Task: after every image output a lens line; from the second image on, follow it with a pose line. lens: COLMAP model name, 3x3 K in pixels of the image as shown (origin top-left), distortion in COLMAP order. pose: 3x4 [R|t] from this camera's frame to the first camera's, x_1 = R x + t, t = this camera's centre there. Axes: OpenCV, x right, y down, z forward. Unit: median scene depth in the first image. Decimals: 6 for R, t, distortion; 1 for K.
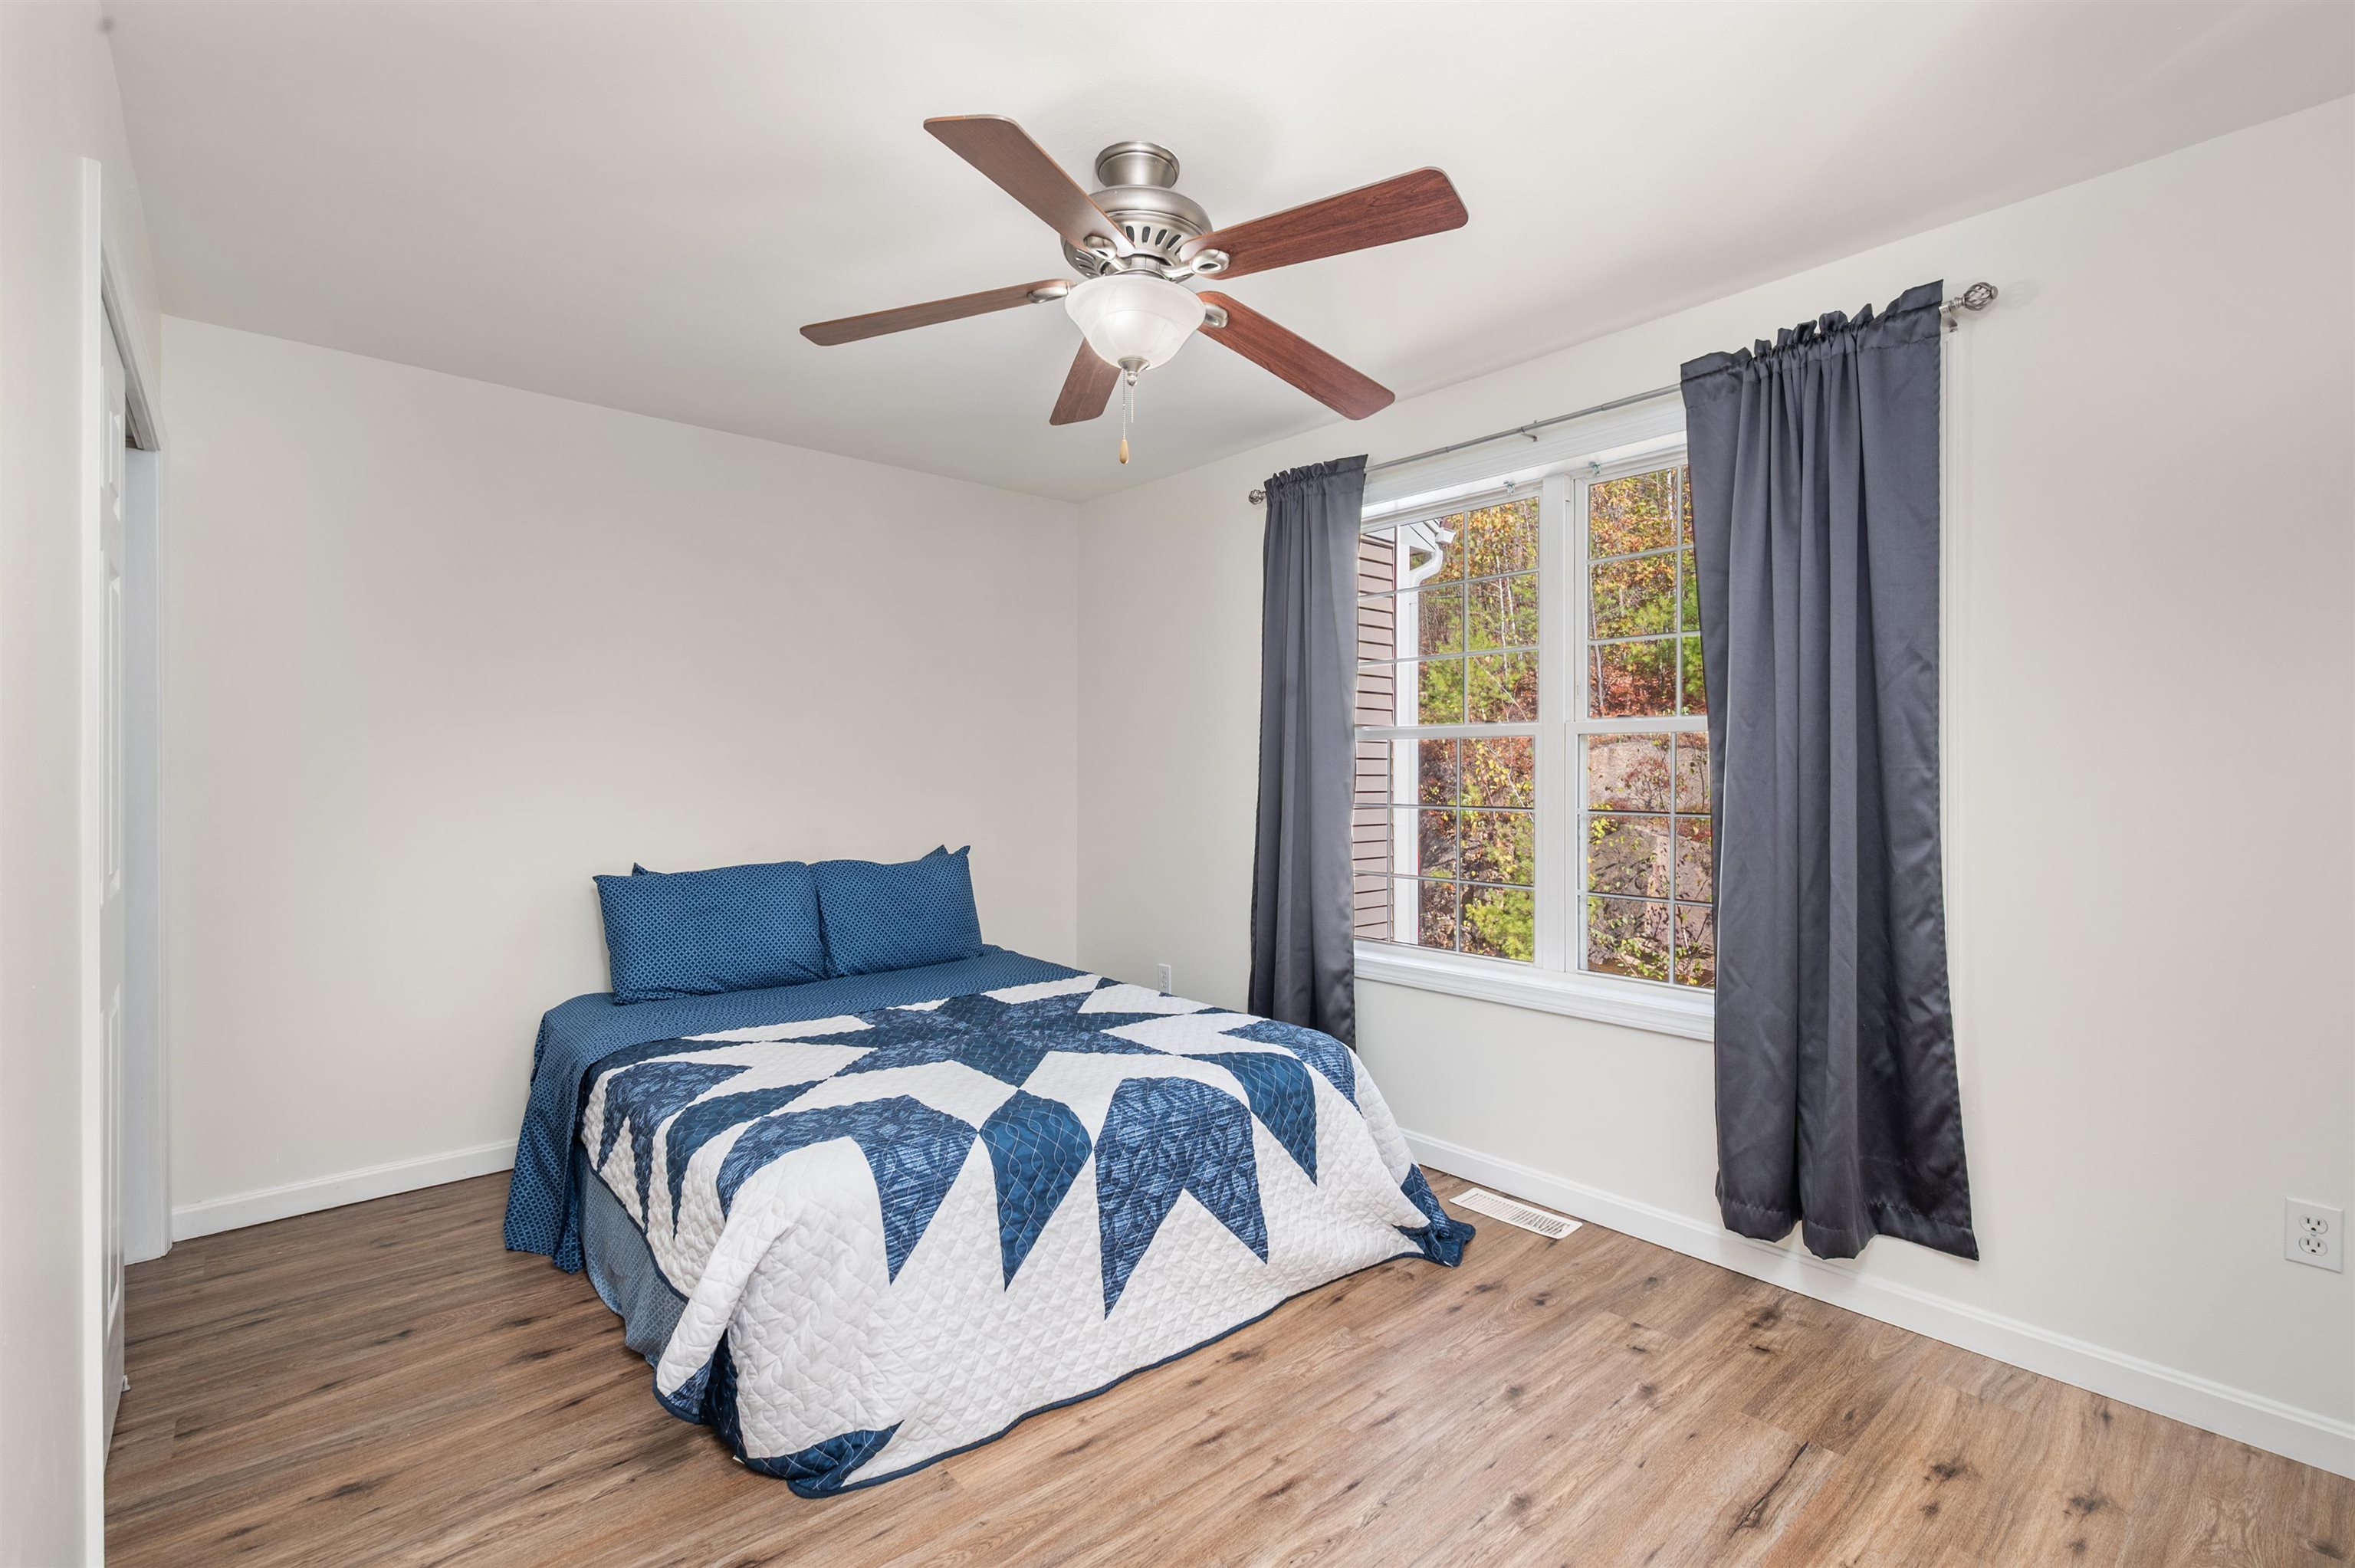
lens RADIAL K [[1052.6, 0, 1185.3], [0, 1052.6, 774.7], [0, 0, 1]] dist [0.001912, -0.000377]
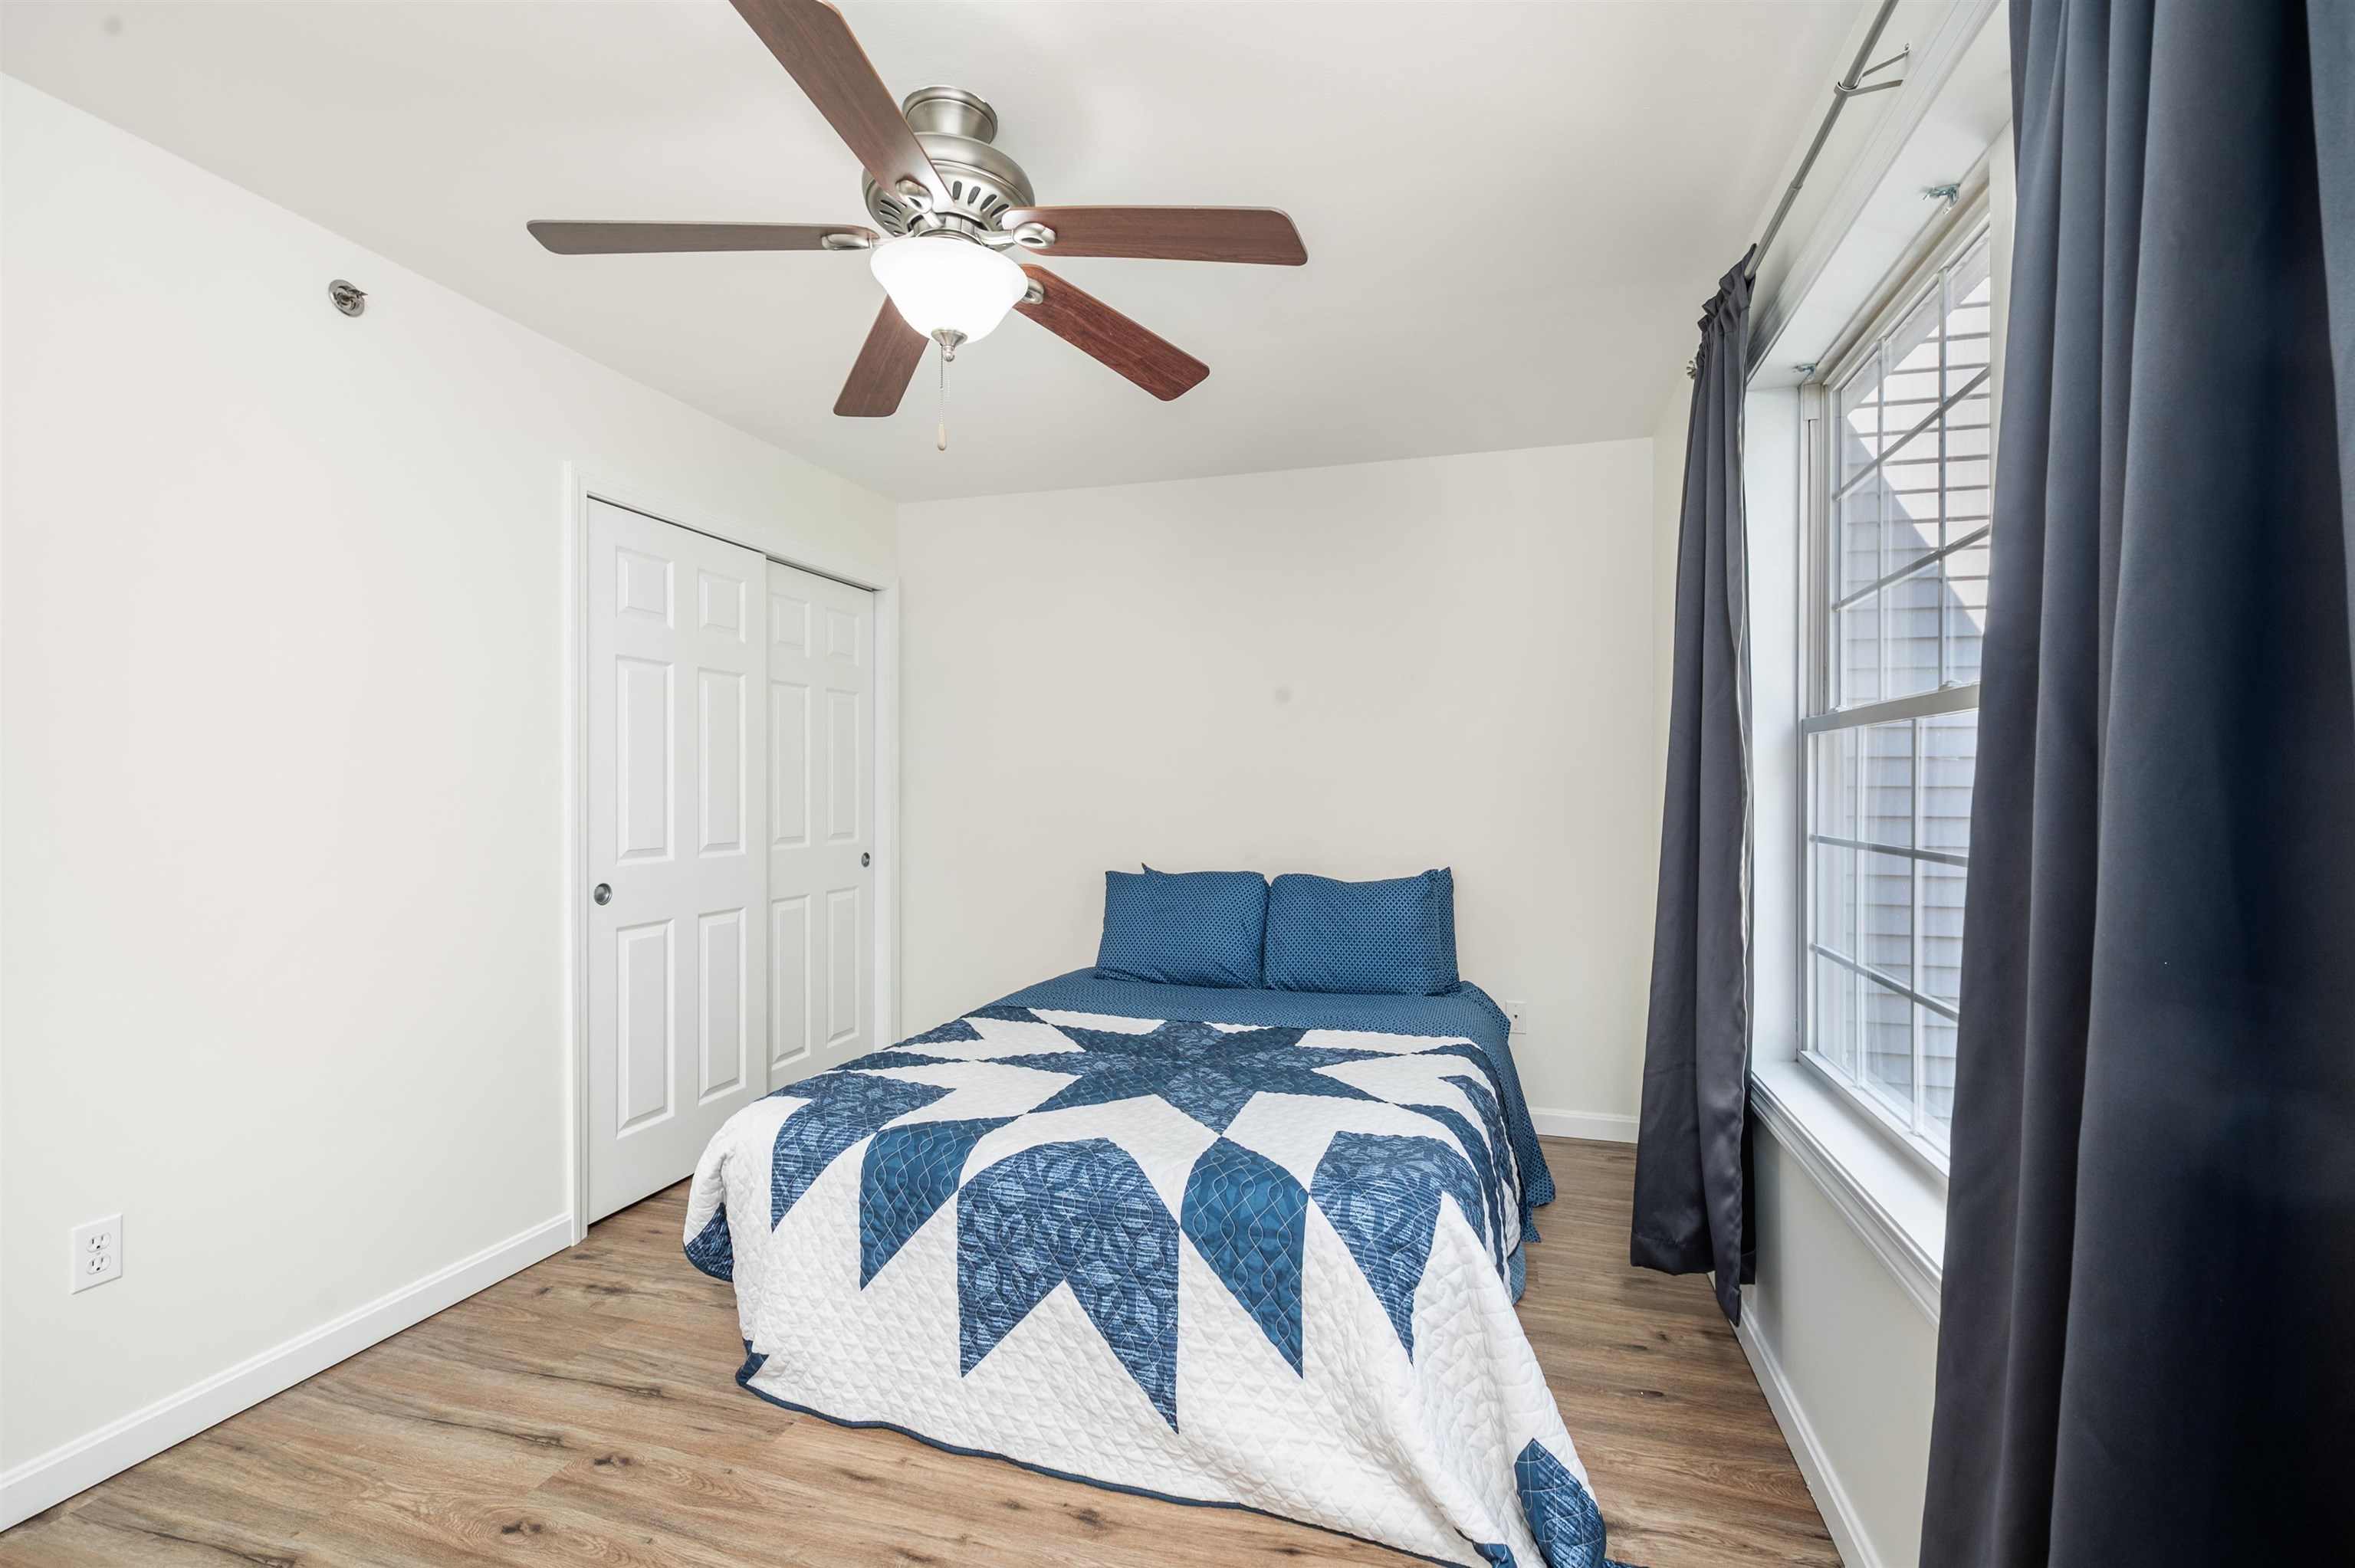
lens RADIAL K [[1052.6, 0, 1245.5], [0, 1052.6, 791.7], [0, 0, 1]] dist [0.001912, -0.000377]
pose [[0.530361, 0.003262, -0.847765, 0.784489], [-0.000556, 0.999994, 0.003500, -0.001676], [0.847772, -0.001385, 0.530360, 0.671364]]
